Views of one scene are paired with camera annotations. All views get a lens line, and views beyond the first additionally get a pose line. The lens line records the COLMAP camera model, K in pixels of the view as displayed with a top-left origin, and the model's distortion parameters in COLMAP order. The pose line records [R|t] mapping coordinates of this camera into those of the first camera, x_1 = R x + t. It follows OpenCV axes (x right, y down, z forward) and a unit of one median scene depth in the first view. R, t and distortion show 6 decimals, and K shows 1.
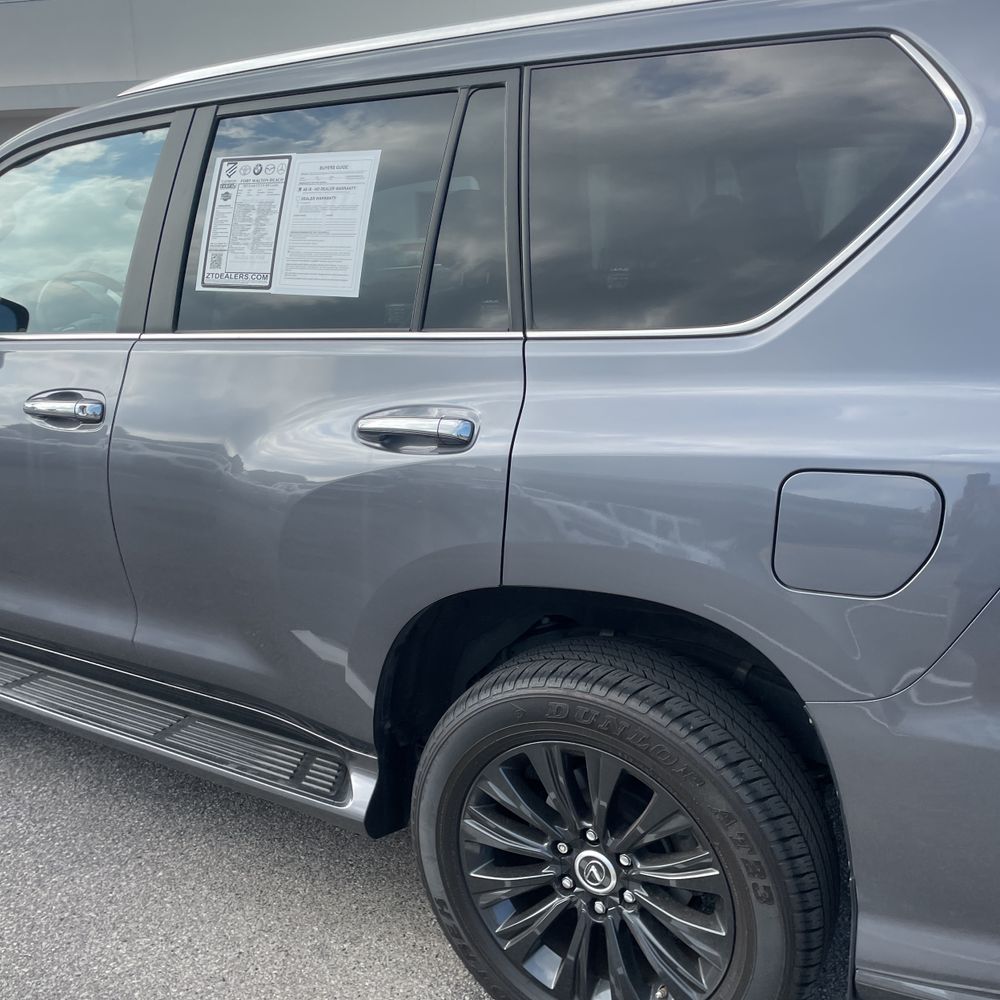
lens RADIAL K [[1002.9, 0, 500.0], [0, 1002.9, 500.0], [0, 0, 1]] dist [0.036944, -0.003189]
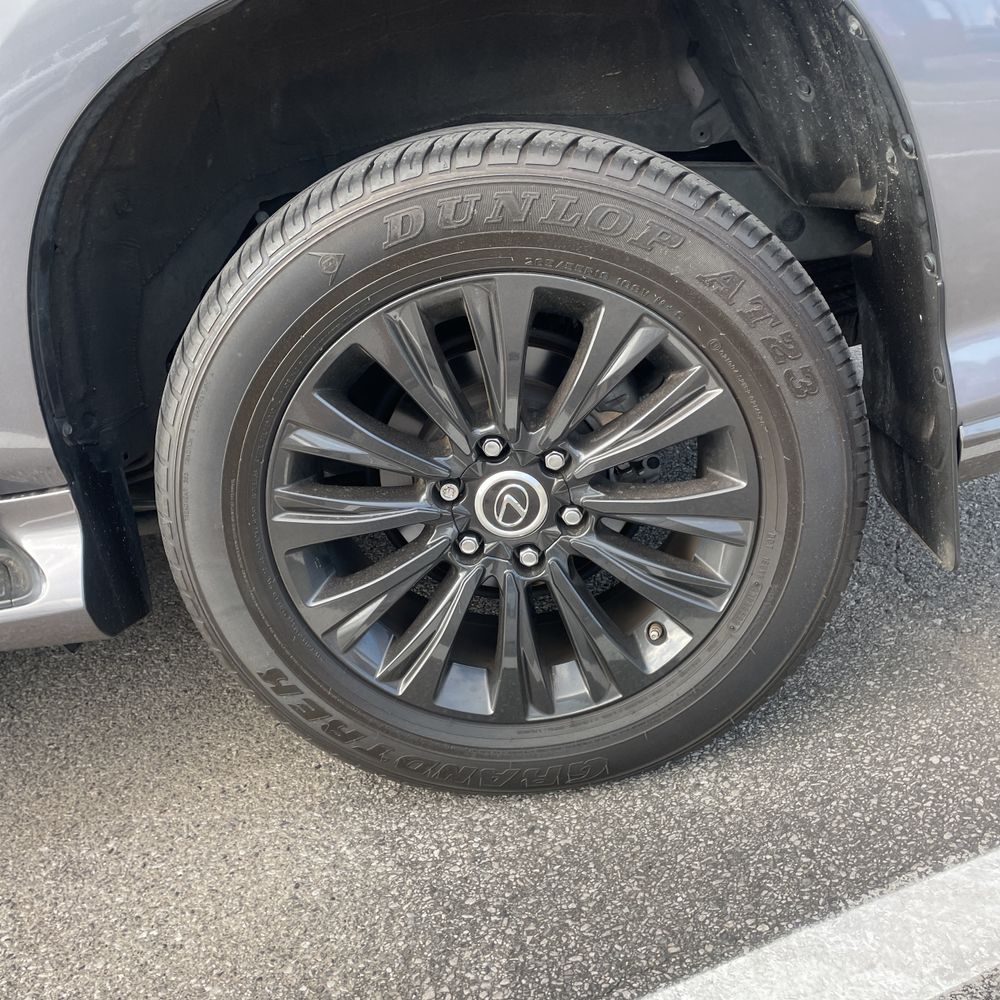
lens RADIAL K [[970.4, 0, 482.6], [0, 970.4, 482.5], [0, 0, 1]] dist [0.023160, -0.006908]
pose [[0.846536, -0.319618, 0.425701, -0.168059], [0.287196, 0.947540, 0.140307, 0.261614], [-0.448213, 0.003485, 0.893920, 0.462509]]
